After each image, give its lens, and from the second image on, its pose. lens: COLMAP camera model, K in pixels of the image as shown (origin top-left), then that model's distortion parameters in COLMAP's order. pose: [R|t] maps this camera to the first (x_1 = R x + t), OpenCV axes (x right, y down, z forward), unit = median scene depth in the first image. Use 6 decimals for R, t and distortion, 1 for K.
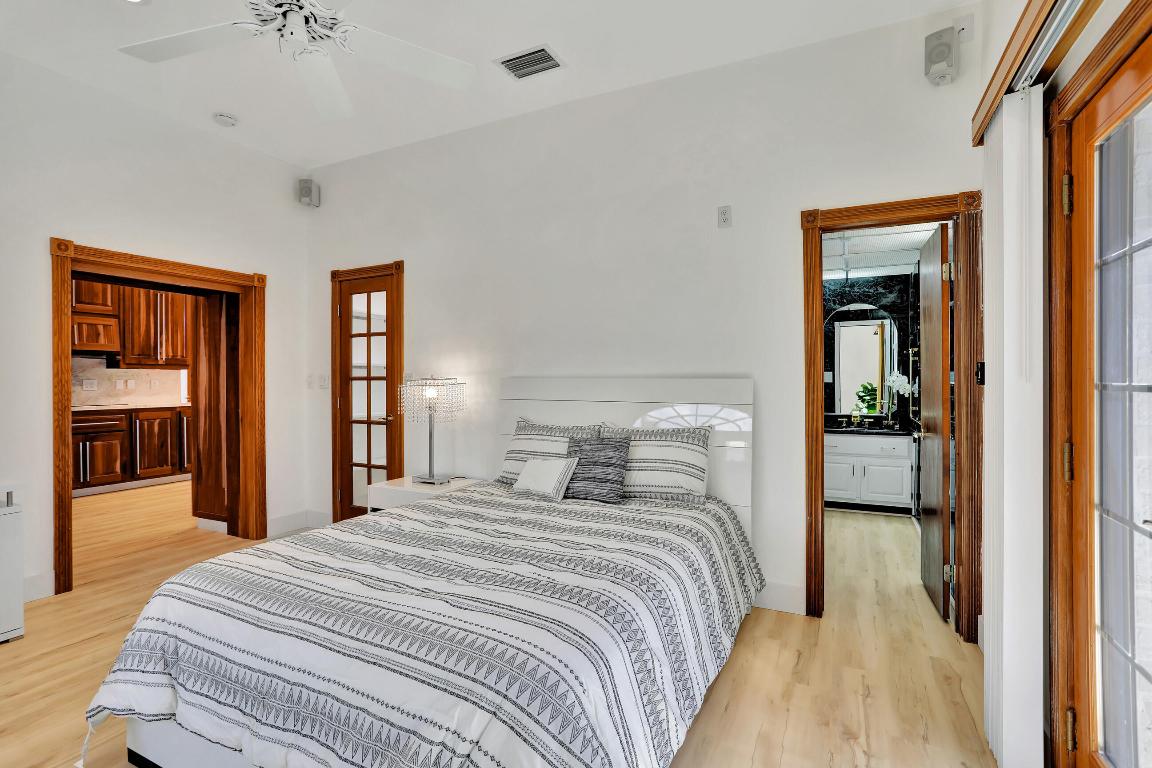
lens RADIAL K [[543.9, 0, 577.4], [0, 543.9, 388.9], [0, 0, 1]] dist [-0.037833, 0.000109]
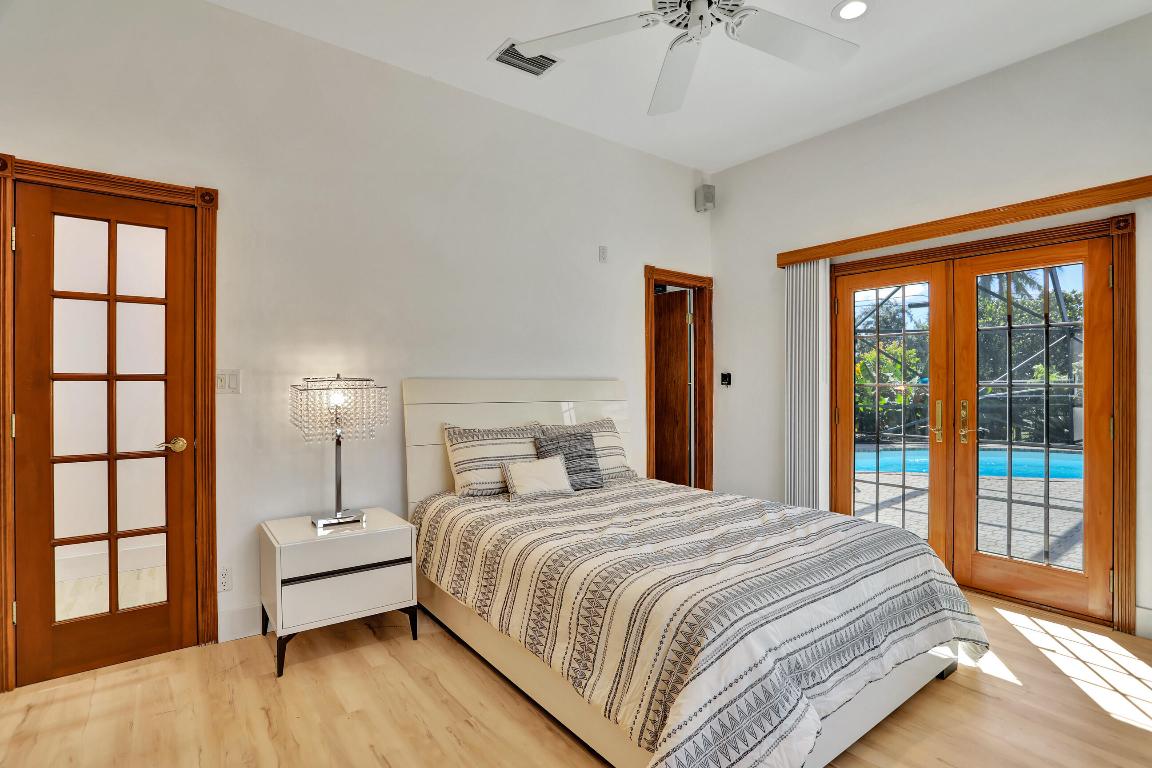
lens RADIAL K [[556.6, 0, 579.1], [0, 556.6, 383.0], [0, 0, 1]] dist [-0.063670, 0.021782]
pose [[0.460891, -0.004692, 0.887444, -1.060737], [0.009492, 0.999955, 0.000358, -0.015804], [-0.887406, 0.008259, 0.460915, 0.513516]]
